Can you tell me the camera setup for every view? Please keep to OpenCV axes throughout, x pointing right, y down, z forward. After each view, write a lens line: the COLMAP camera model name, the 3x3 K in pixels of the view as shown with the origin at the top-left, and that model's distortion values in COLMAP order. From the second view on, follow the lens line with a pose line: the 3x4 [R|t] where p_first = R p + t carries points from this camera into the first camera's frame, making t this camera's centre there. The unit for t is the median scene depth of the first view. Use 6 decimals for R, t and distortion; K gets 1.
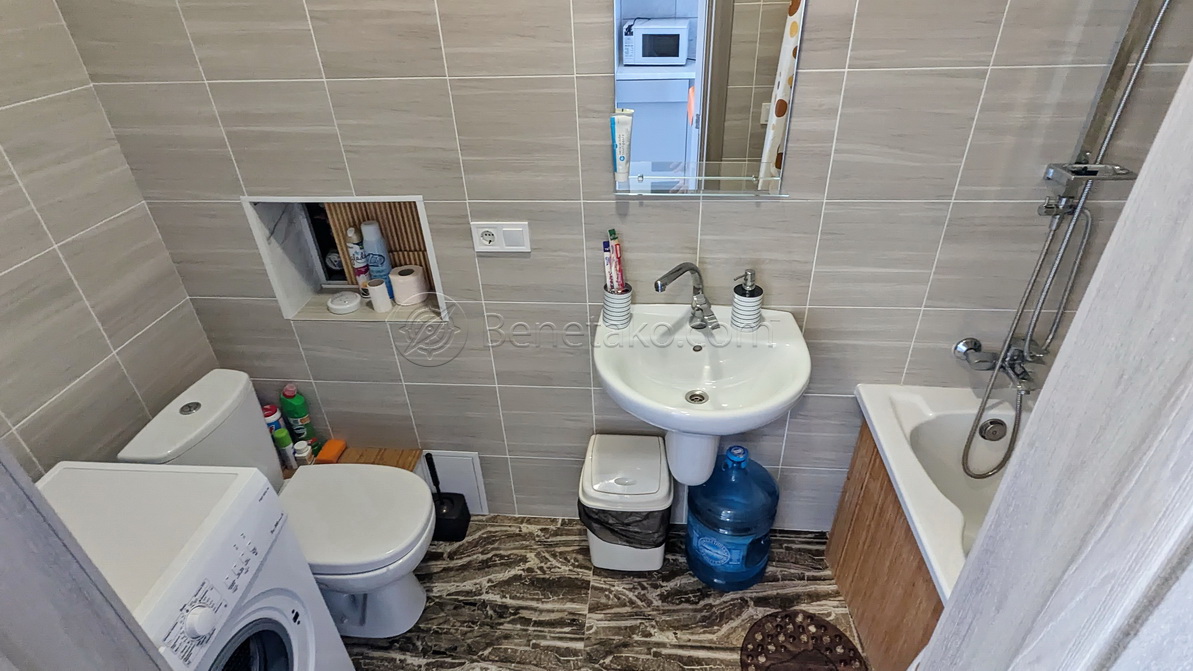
lens RADIAL K [[597.9, 0, 596.5], [0, 597.9, 335.5], [0, 0, 1]] dist [-0.002945, -0.000869]
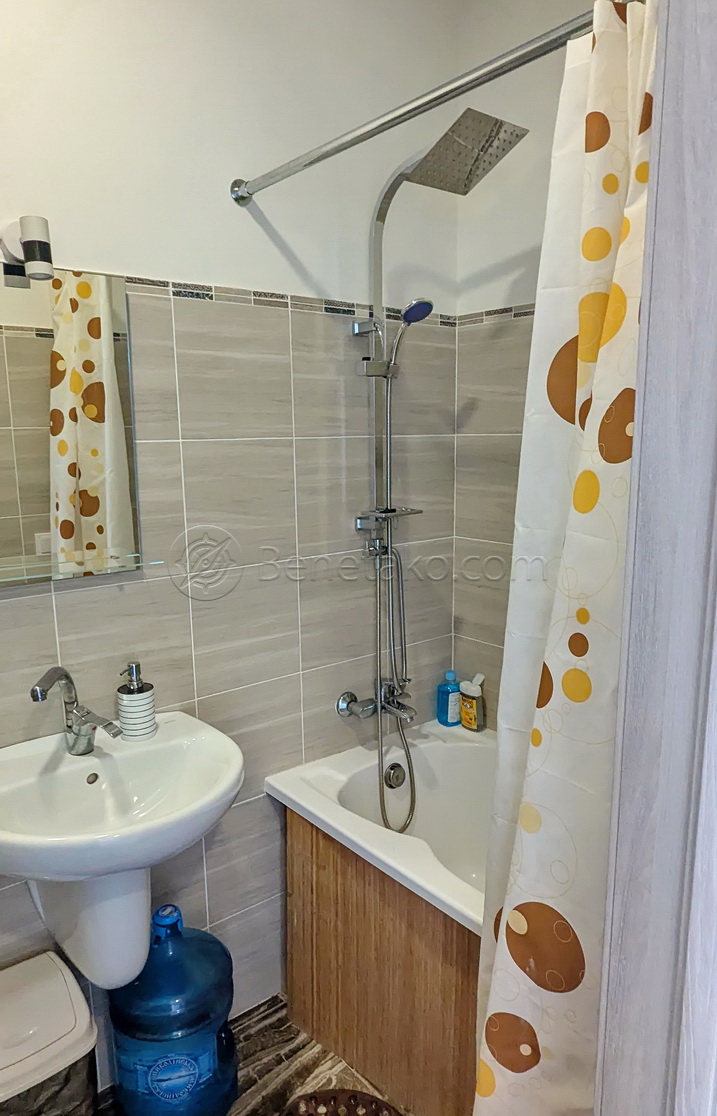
lens RADIAL K [[721.1, 0, 358.5], [0, 721.1, 558.0], [0, 0, 1]] dist [-0.002589, 0.000214]
pose [[0.733542, -0.113873, 0.670037, -0.145700], [0.355473, 0.904549, -0.235436, 0.093027], [-0.579271, 0.410882, 0.704004, 0.041501]]
